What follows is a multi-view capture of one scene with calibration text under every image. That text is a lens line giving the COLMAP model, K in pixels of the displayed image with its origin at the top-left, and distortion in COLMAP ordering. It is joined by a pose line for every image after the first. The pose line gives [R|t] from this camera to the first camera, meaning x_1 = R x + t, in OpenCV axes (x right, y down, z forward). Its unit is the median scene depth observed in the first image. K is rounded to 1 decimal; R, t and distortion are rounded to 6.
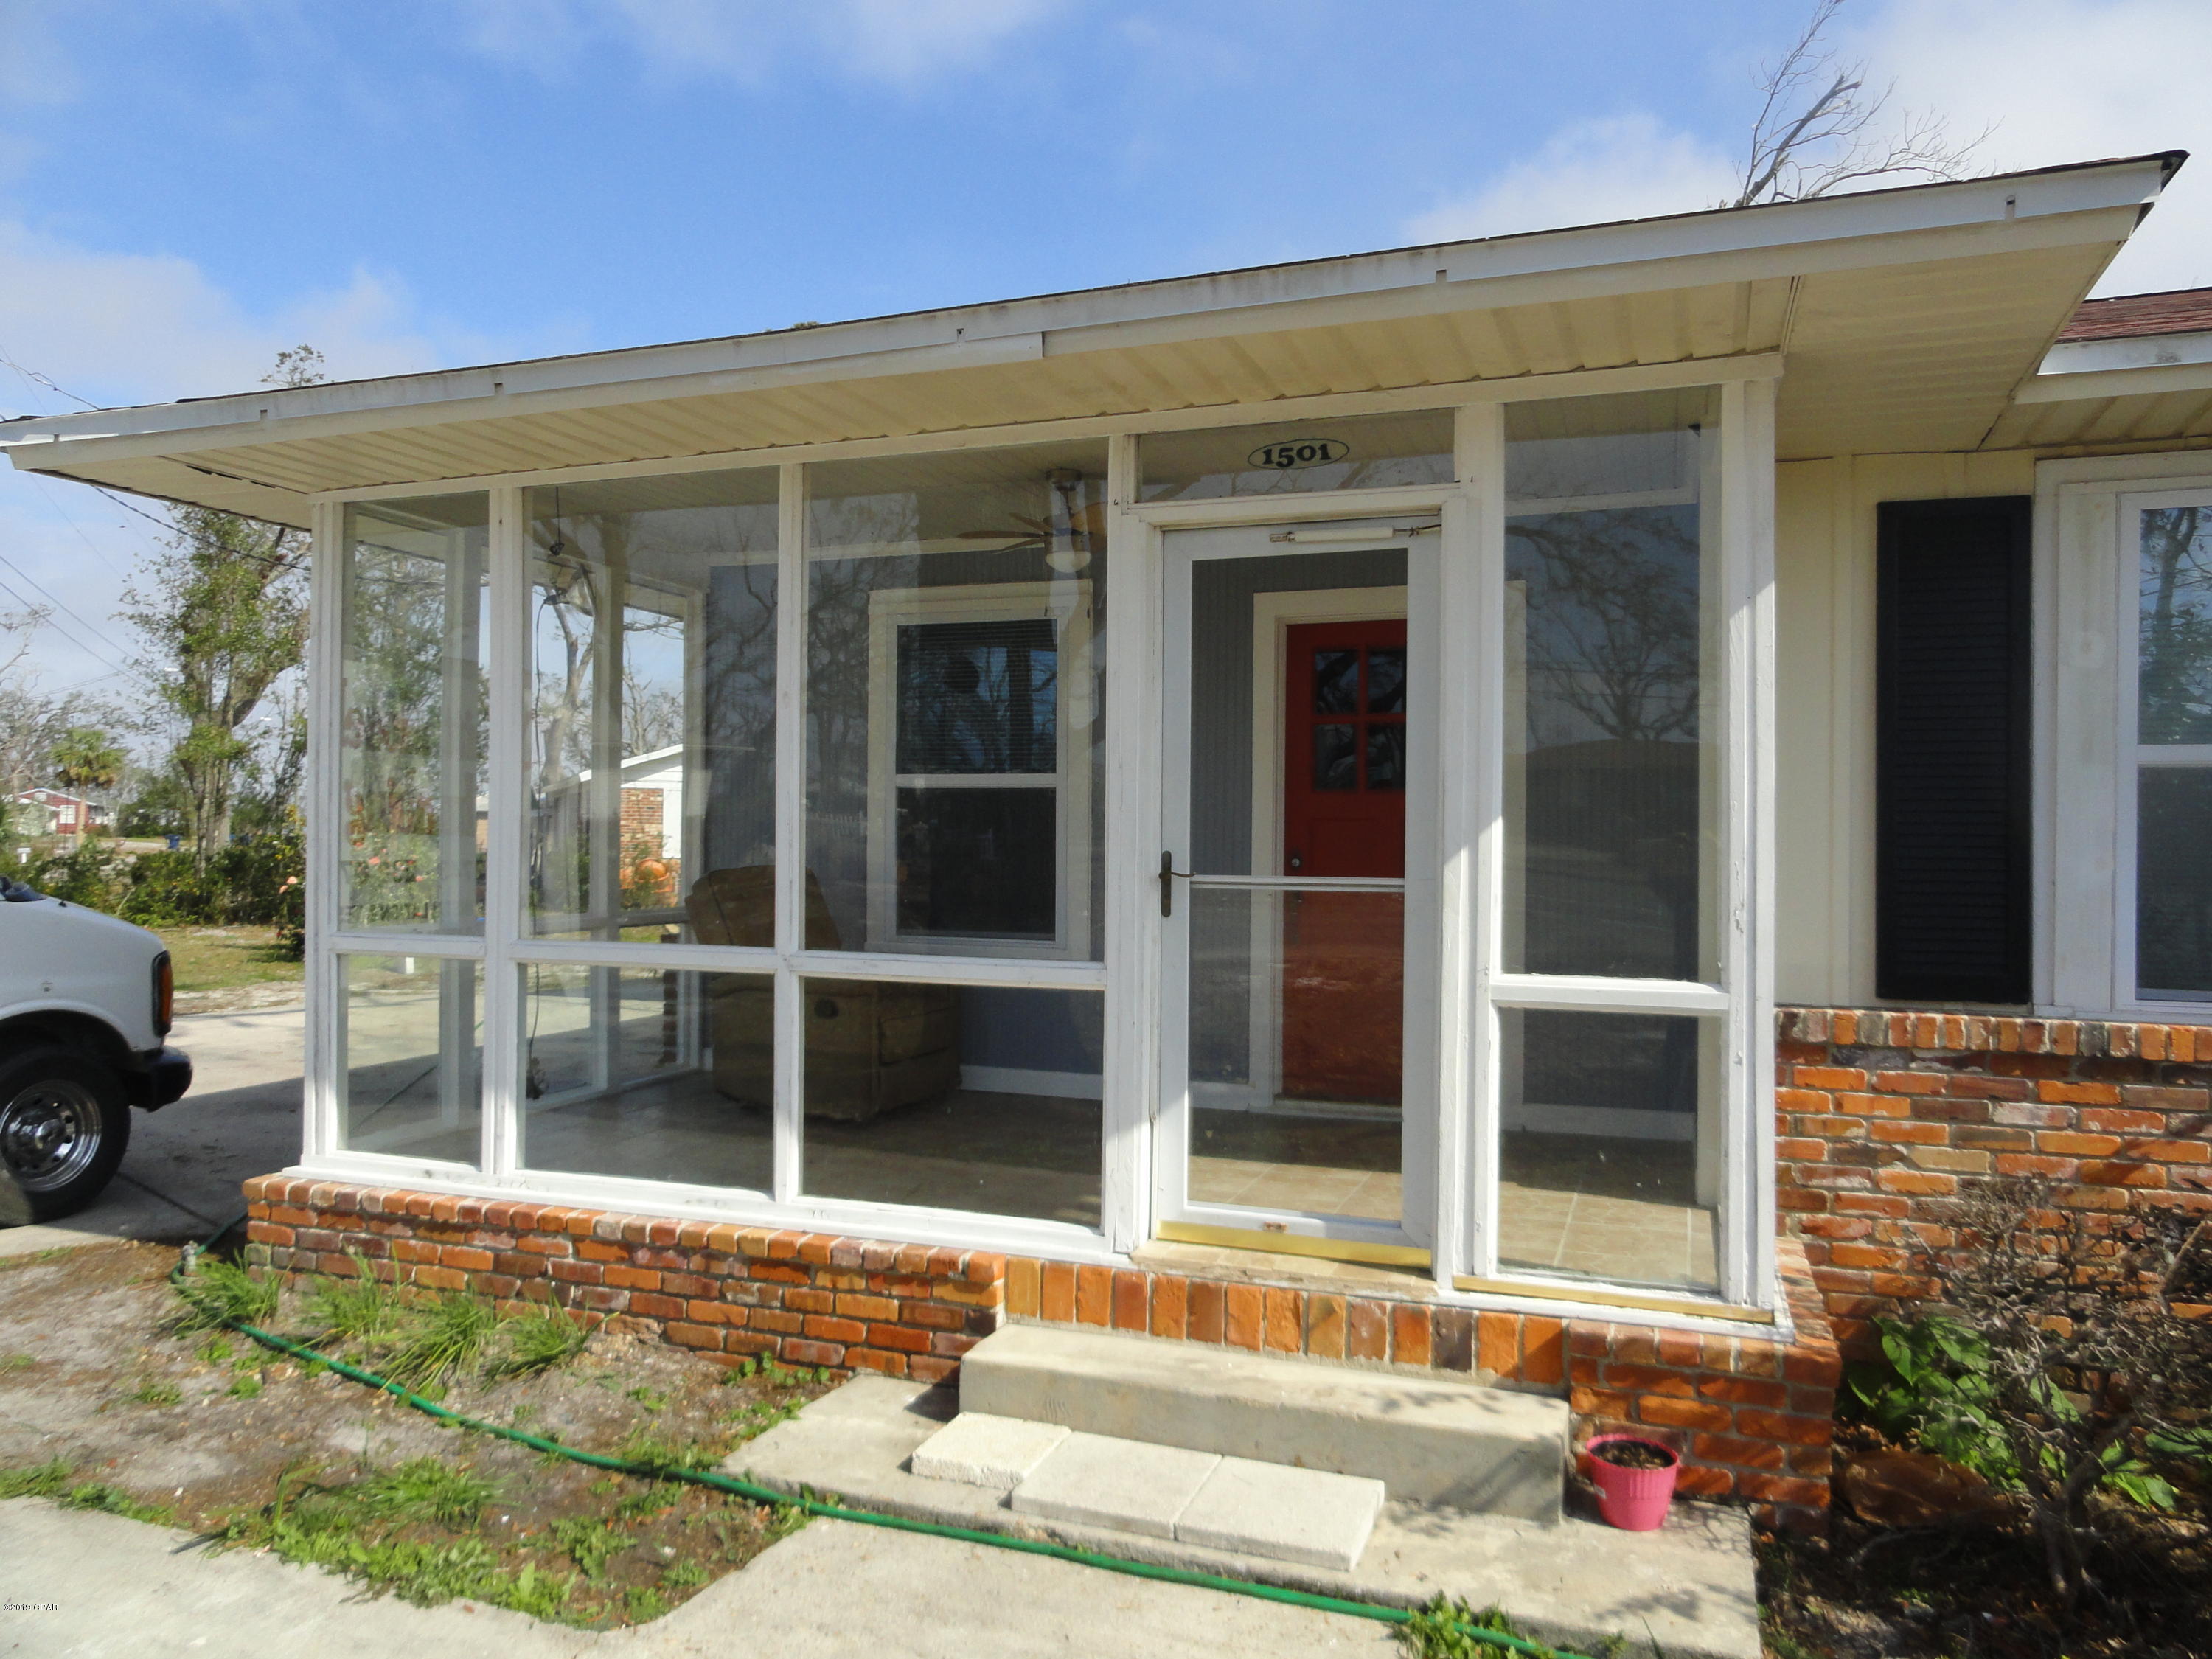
lens RADIAL K [[1548.0, 0, 1106.0], [0, 1548.0, 829.5], [0, 0, 1]] dist [0.006768, -0.001678]
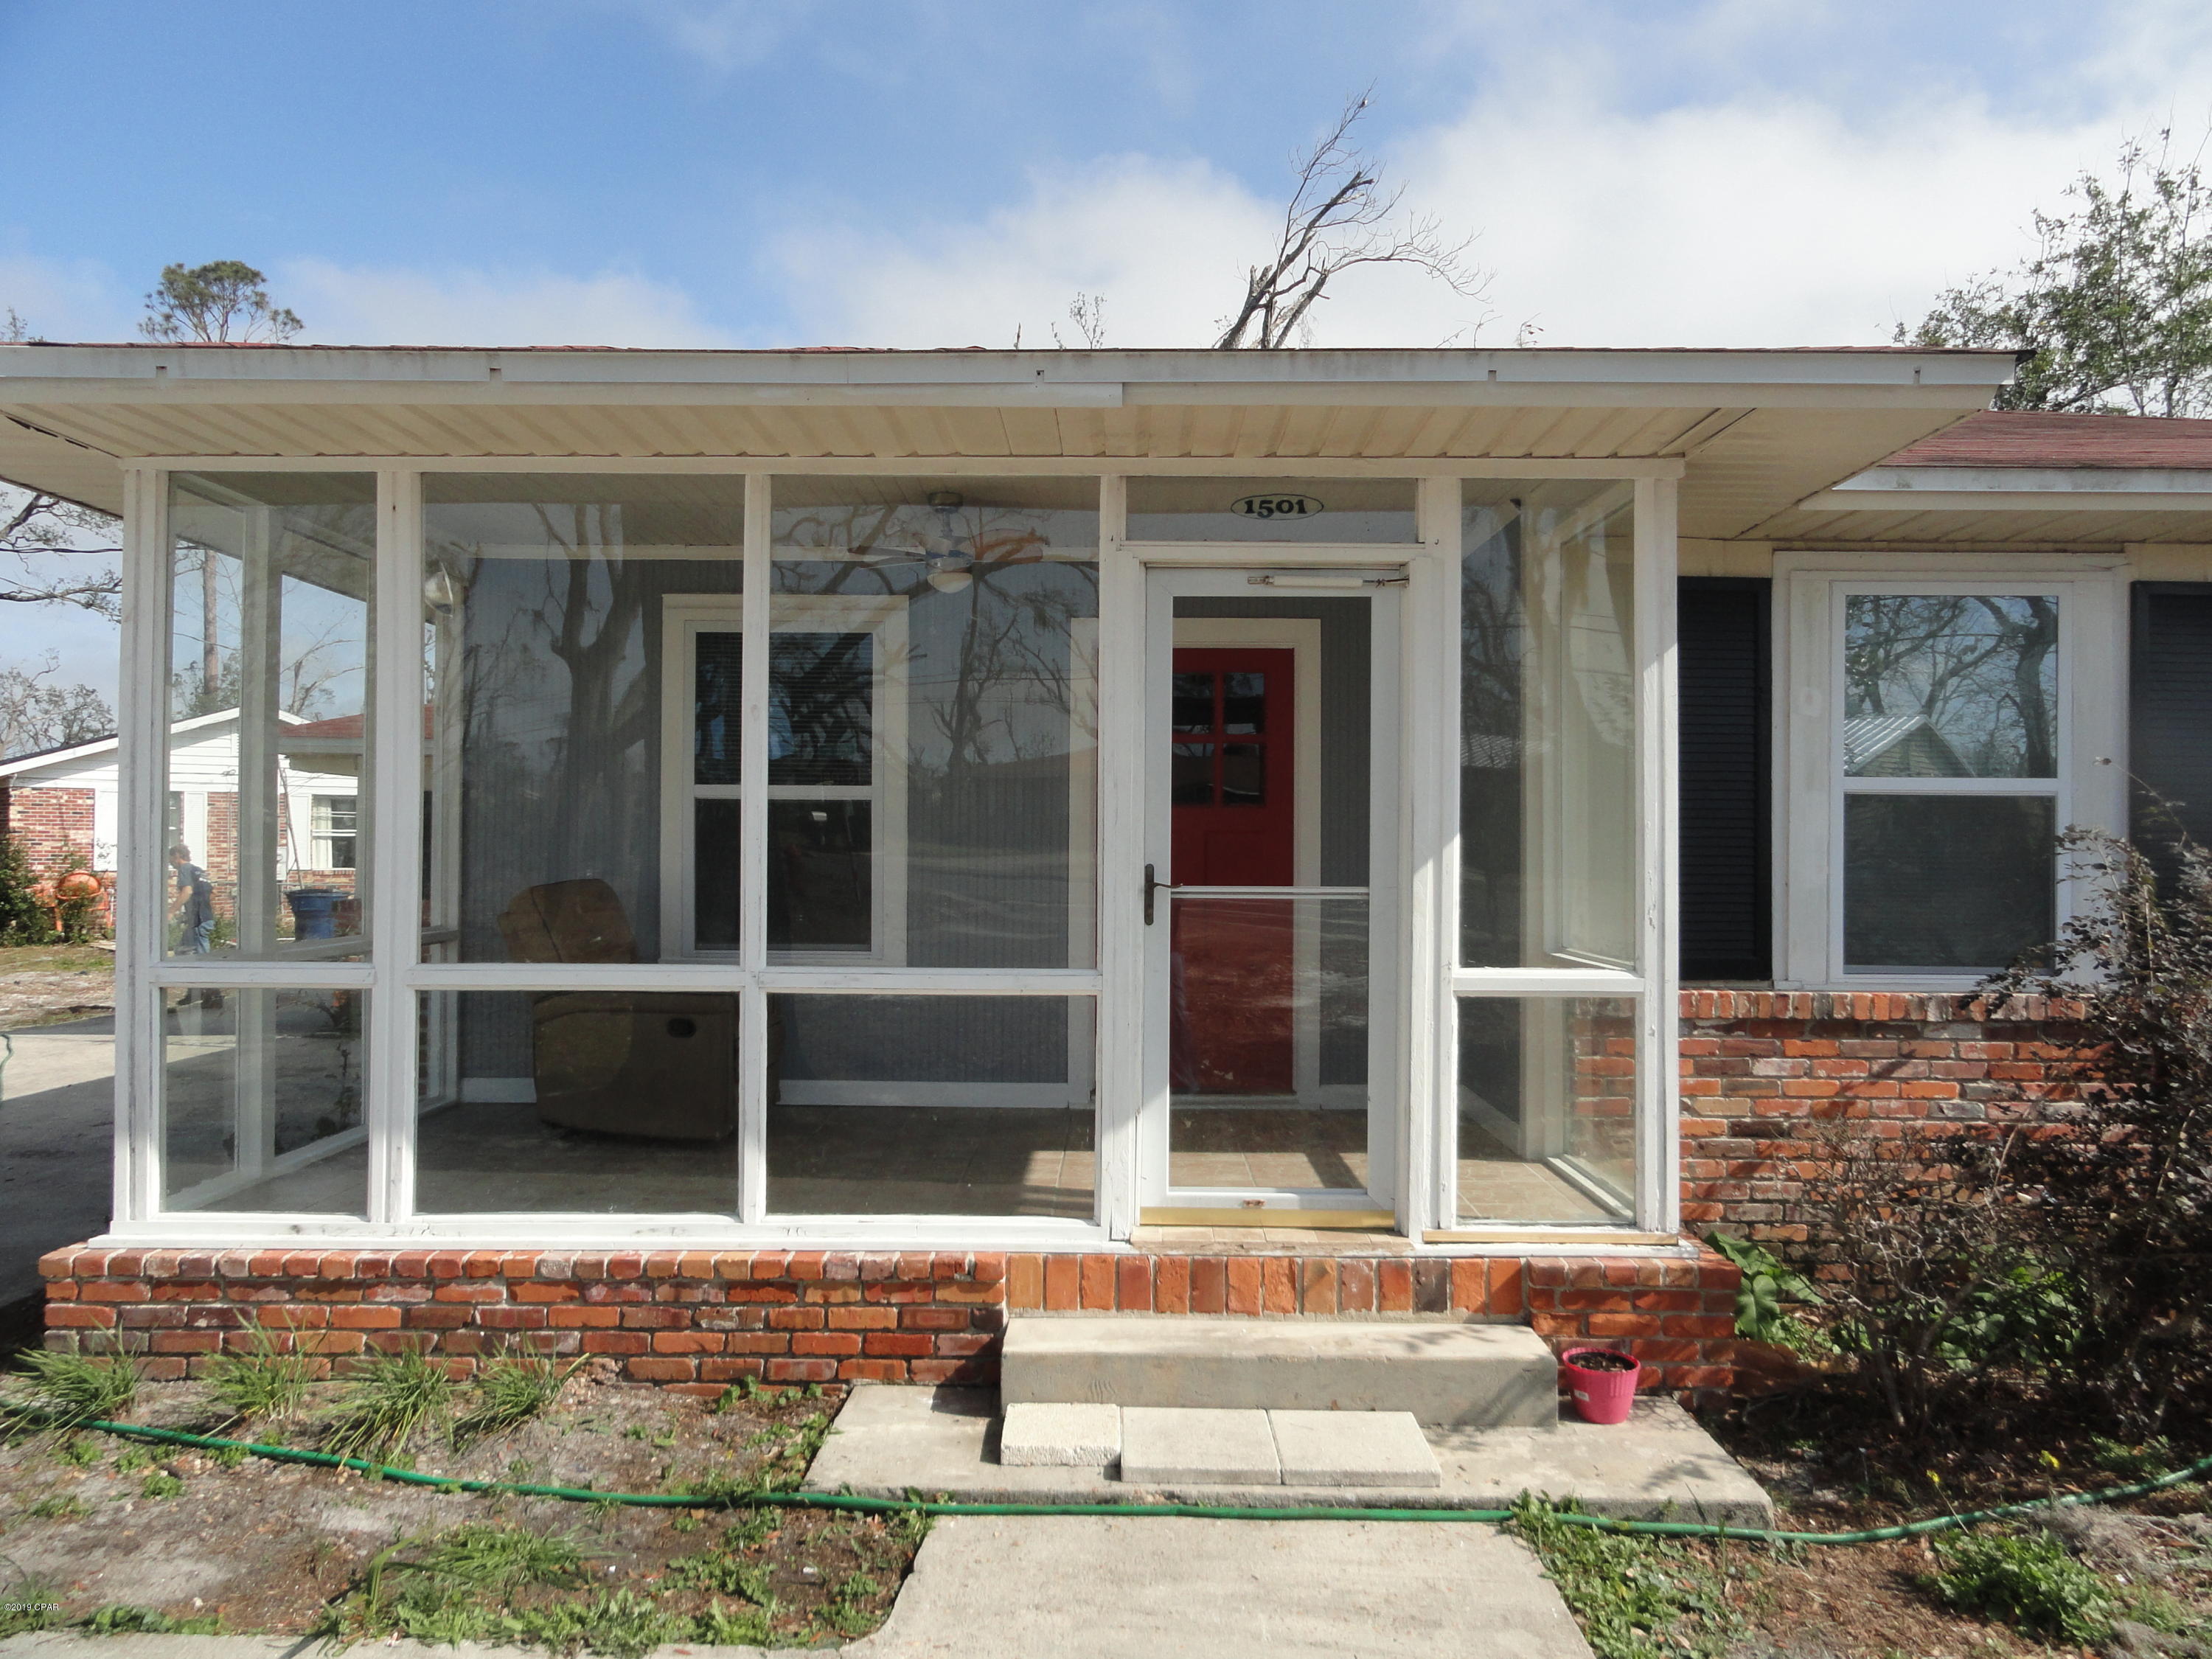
lens RADIAL K [[1550.6, 0, 1109.4], [0, 1550.6, 828.7], [0, 0, 1]] dist [0.007172, 0.000738]
pose [[0.939314, 0.001153, 0.343057, -0.360116], [0.000155, 0.999993, -0.003784, -0.006549], [-0.343058, 0.003607, 0.939307, -0.005321]]
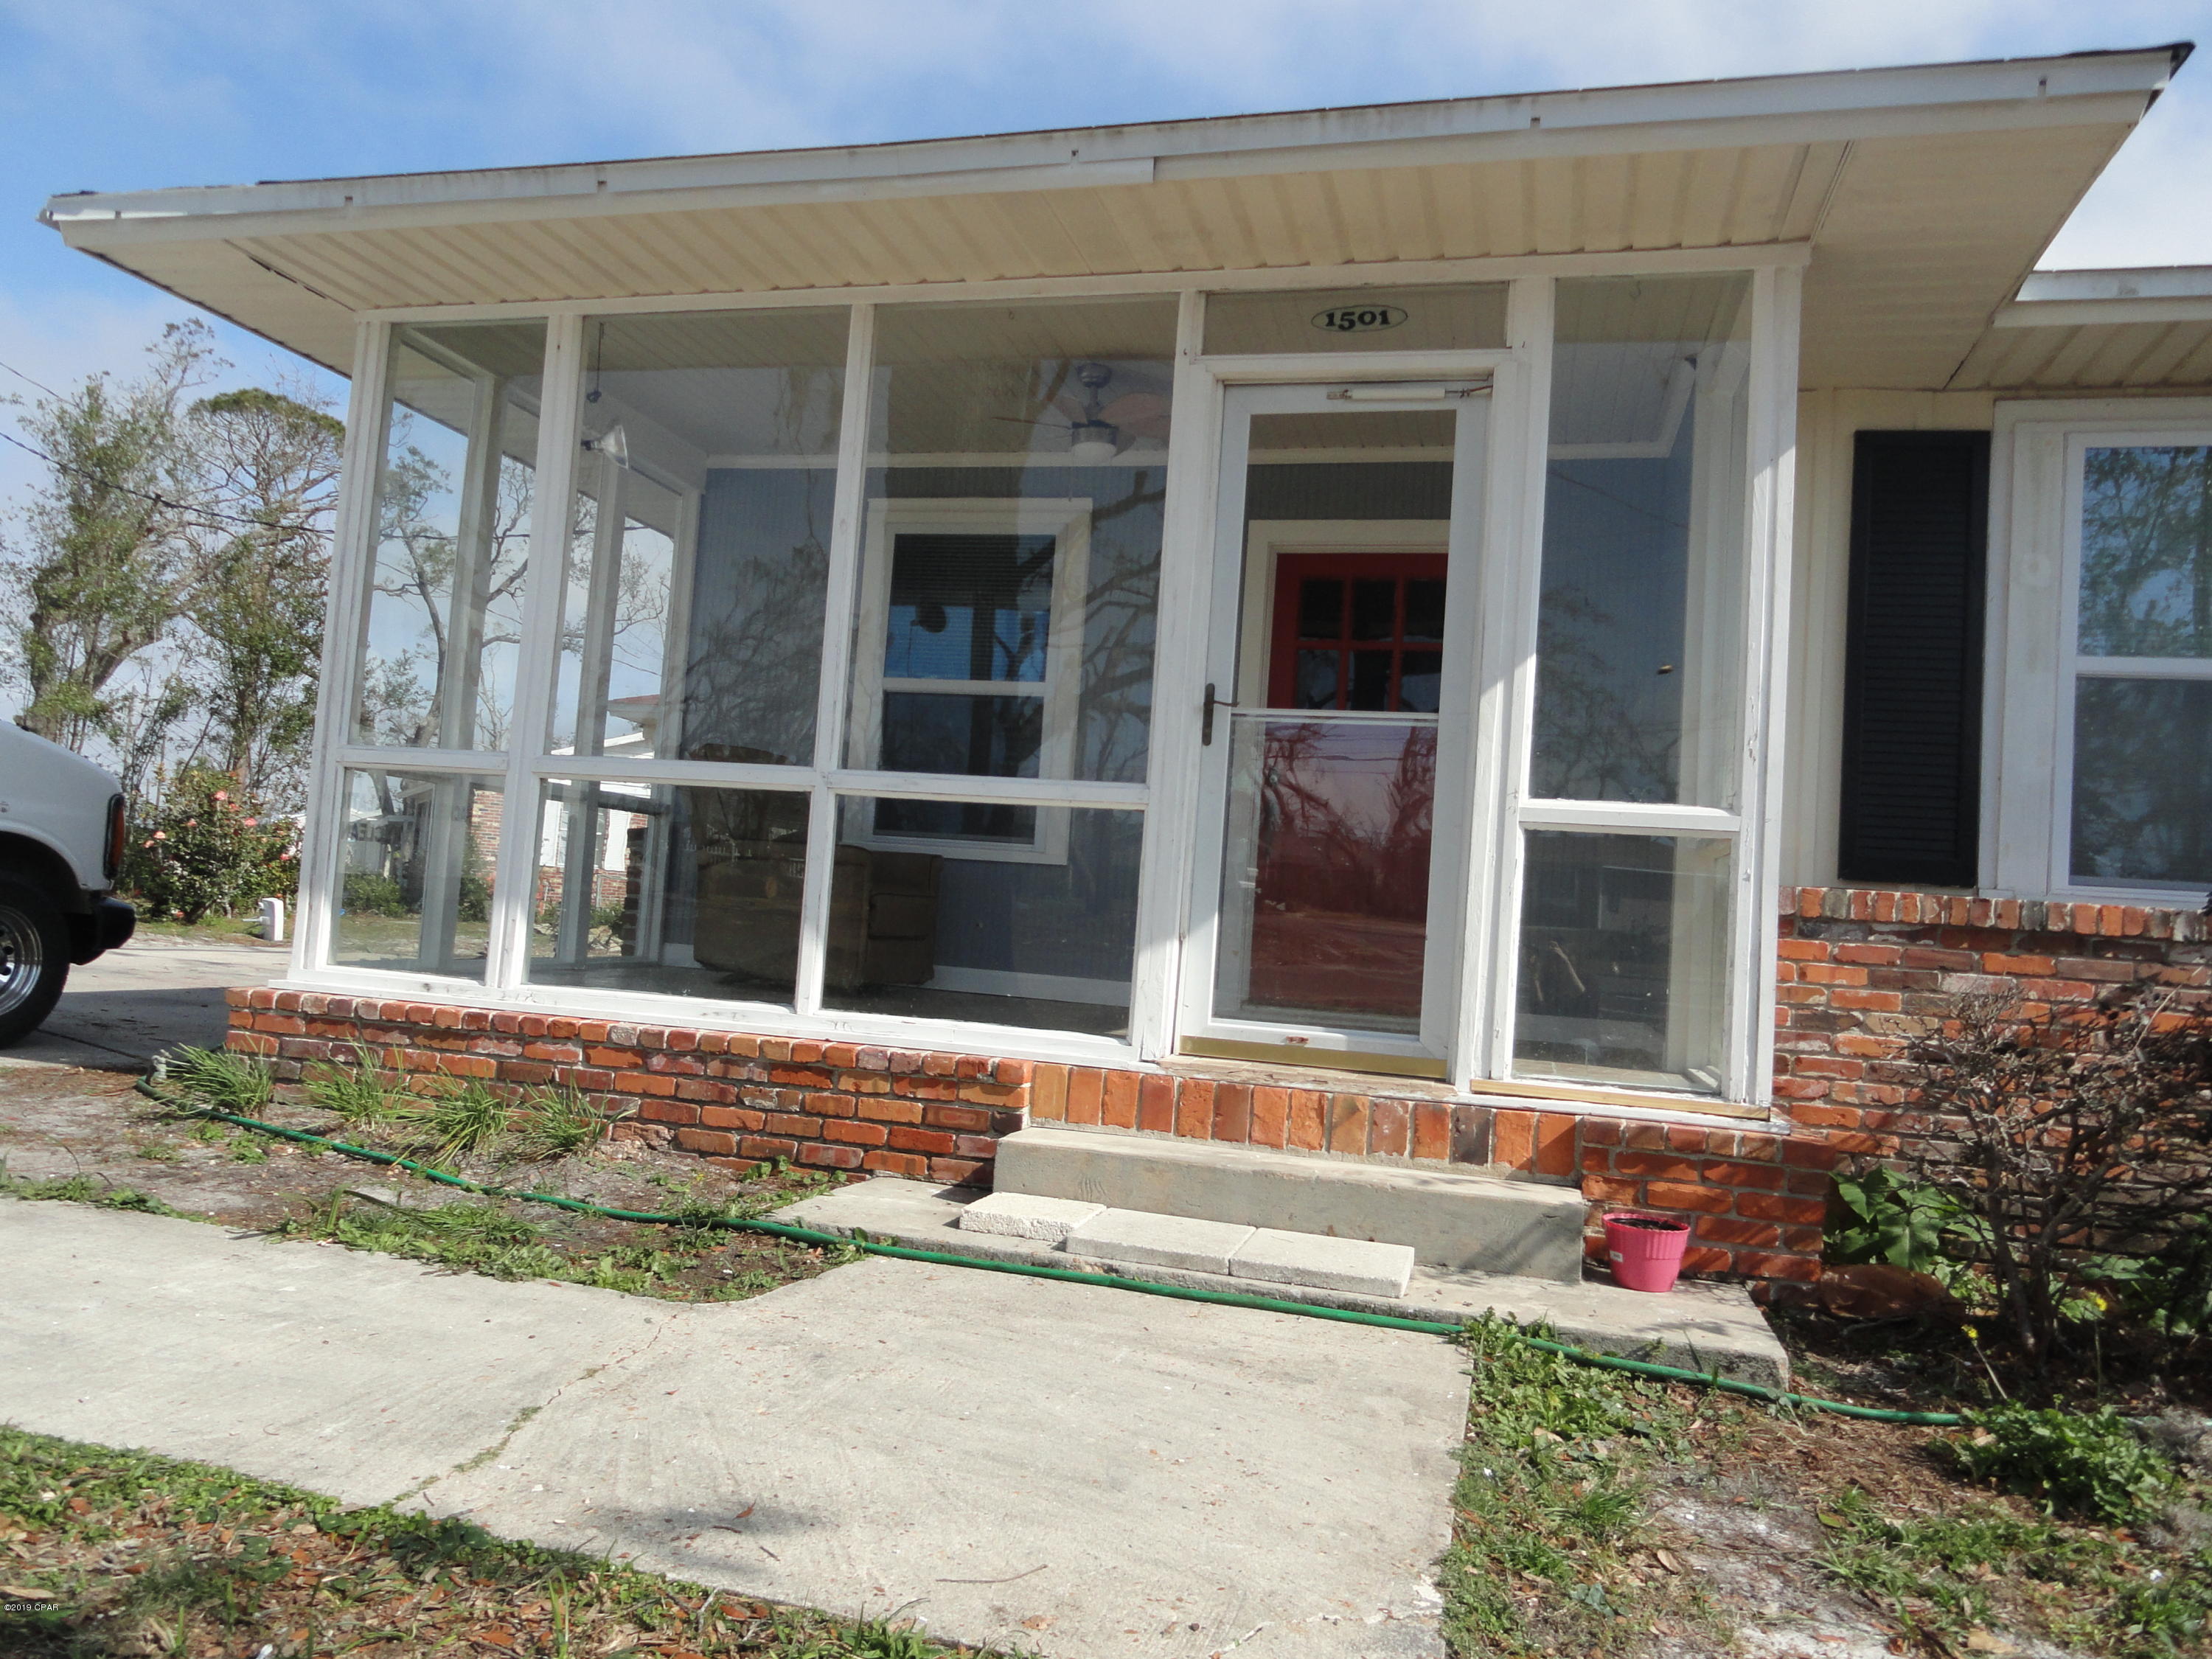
lens RADIAL K [[1551.8, 0, 1106.3], [0, 1551.8, 820.7], [0, 0, 1]] dist [0.003140, 0.004739]
pose [[0.993773, 0.066951, 0.089061, -0.119819], [-0.061935, 0.996397, -0.057939, 0.173716], [-0.092619, 0.052062, 0.994340, -0.038296]]
